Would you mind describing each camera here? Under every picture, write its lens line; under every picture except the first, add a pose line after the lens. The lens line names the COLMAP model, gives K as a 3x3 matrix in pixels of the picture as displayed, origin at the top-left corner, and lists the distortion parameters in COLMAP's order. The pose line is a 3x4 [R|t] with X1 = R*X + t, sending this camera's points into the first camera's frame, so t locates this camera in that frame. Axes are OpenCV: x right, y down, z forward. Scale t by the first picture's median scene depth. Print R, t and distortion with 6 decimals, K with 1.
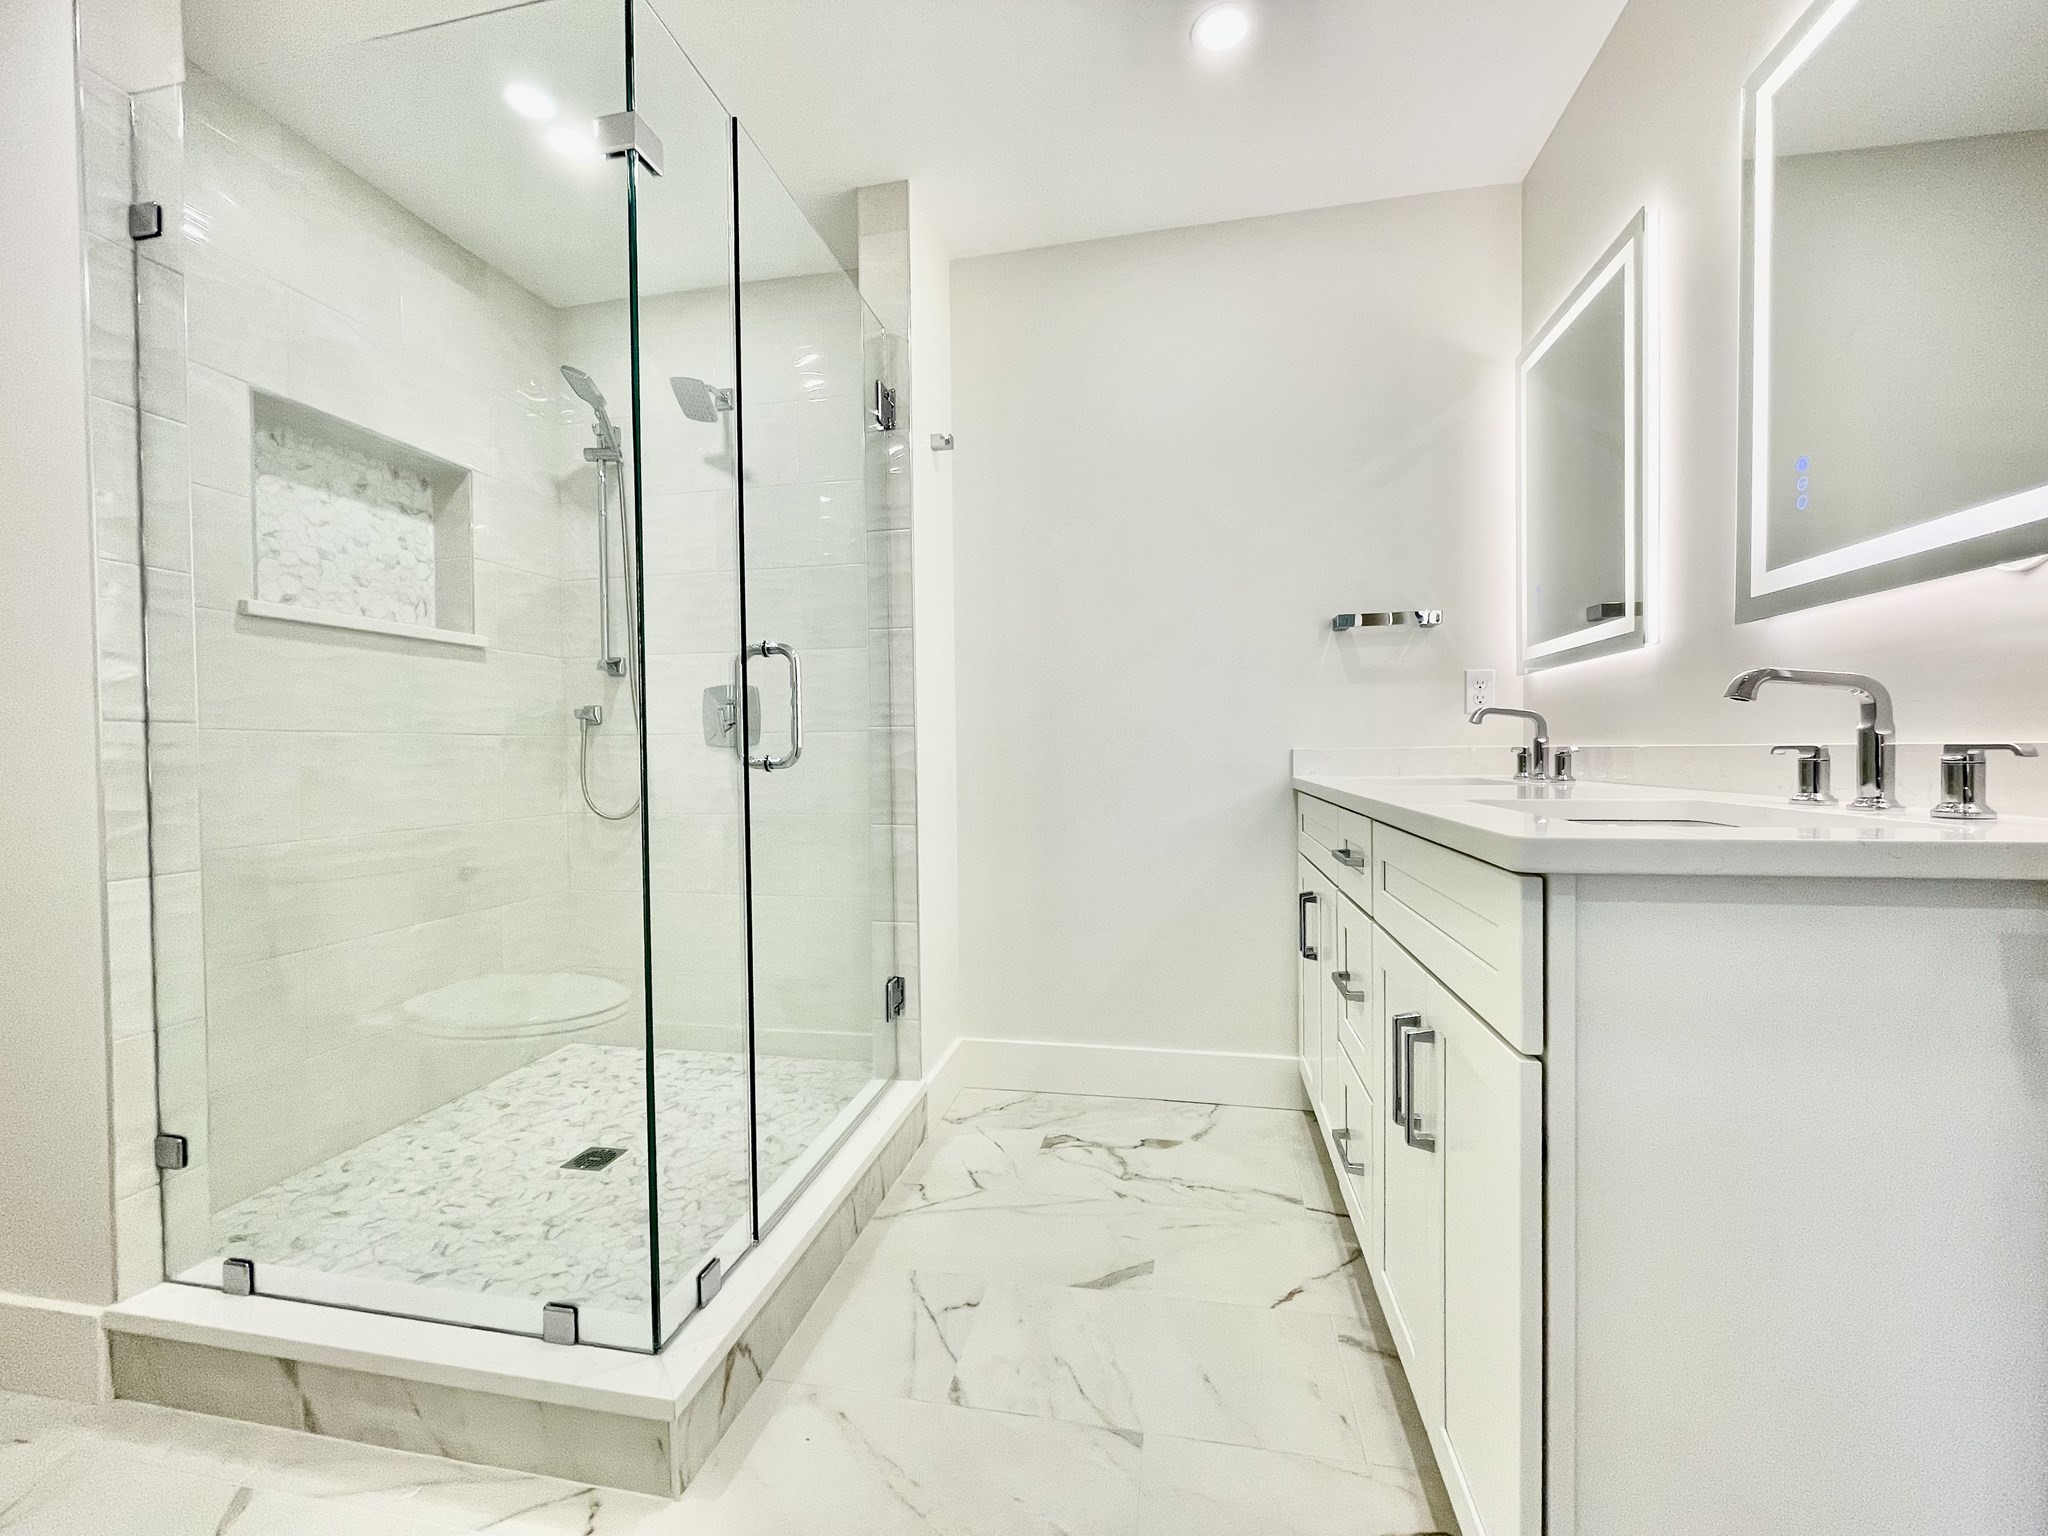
lens RADIAL K [[855.1, 0, 1012.6], [0, 855.1, 768.3], [0, 0, 1]] dist [-0.001572, 0.000045]
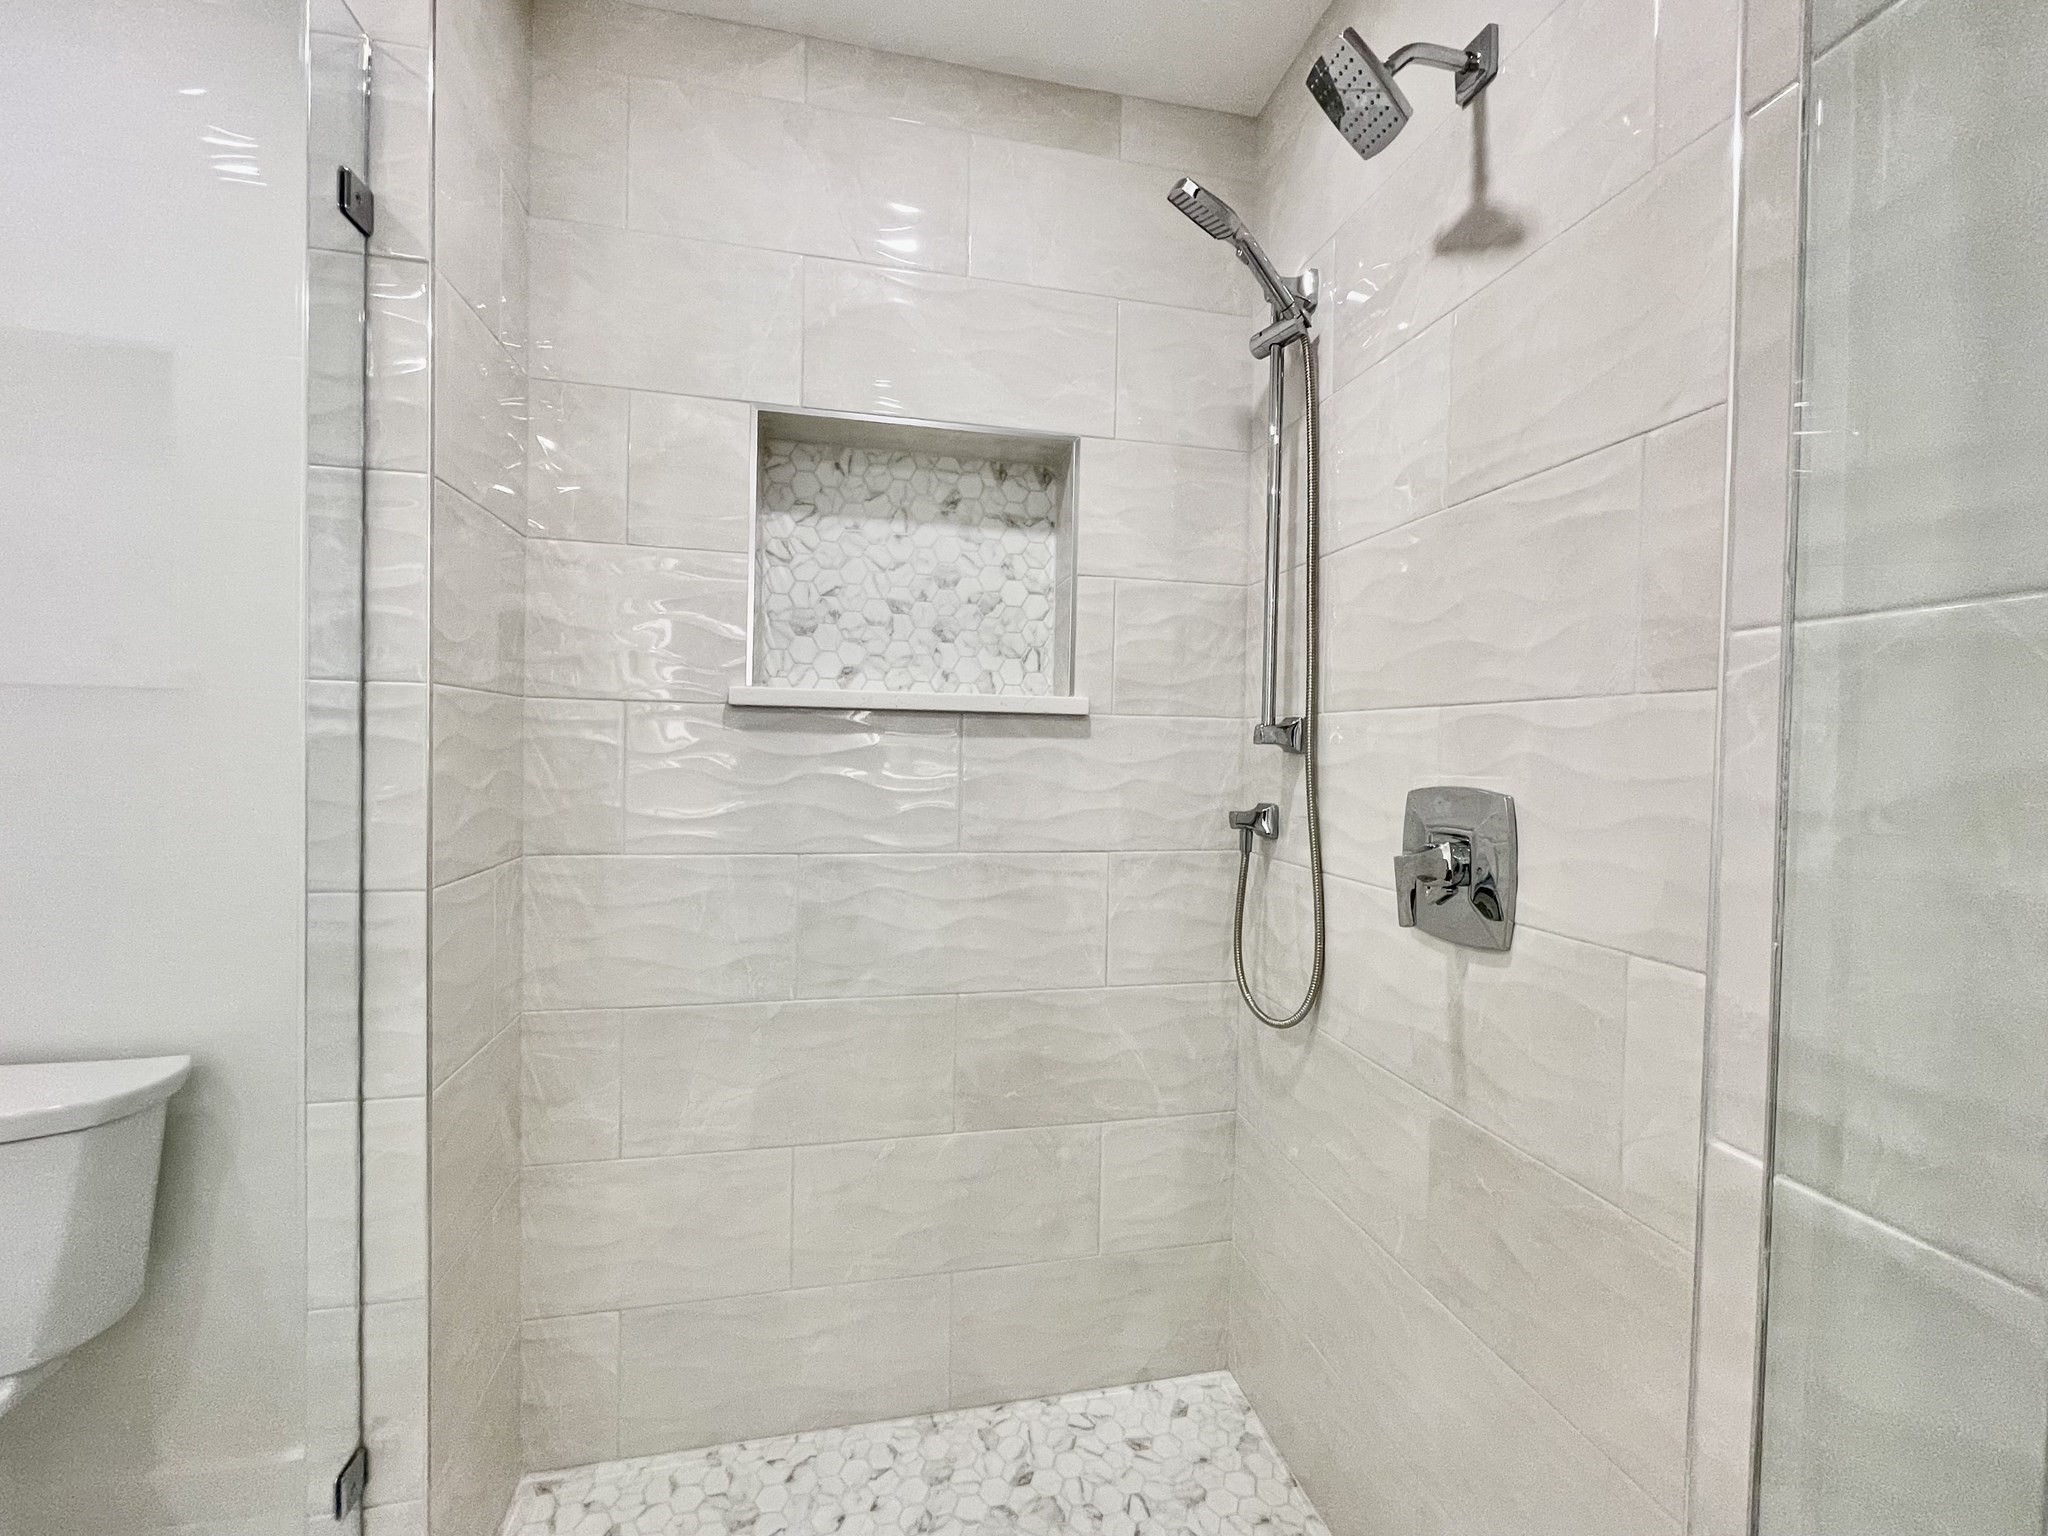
lens RADIAL K [[855.1, 0, 1046.2], [0, 855.1, 765.8], [0, 0, 1]] dist [-0.001572, 0.000045]
pose [[0.420347, 0.040823, -0.906445, -0.060771], [-0.038387, 0.998893, 0.027185, -0.128539], [0.906551, 0.023368, 0.421449, 0.760589]]
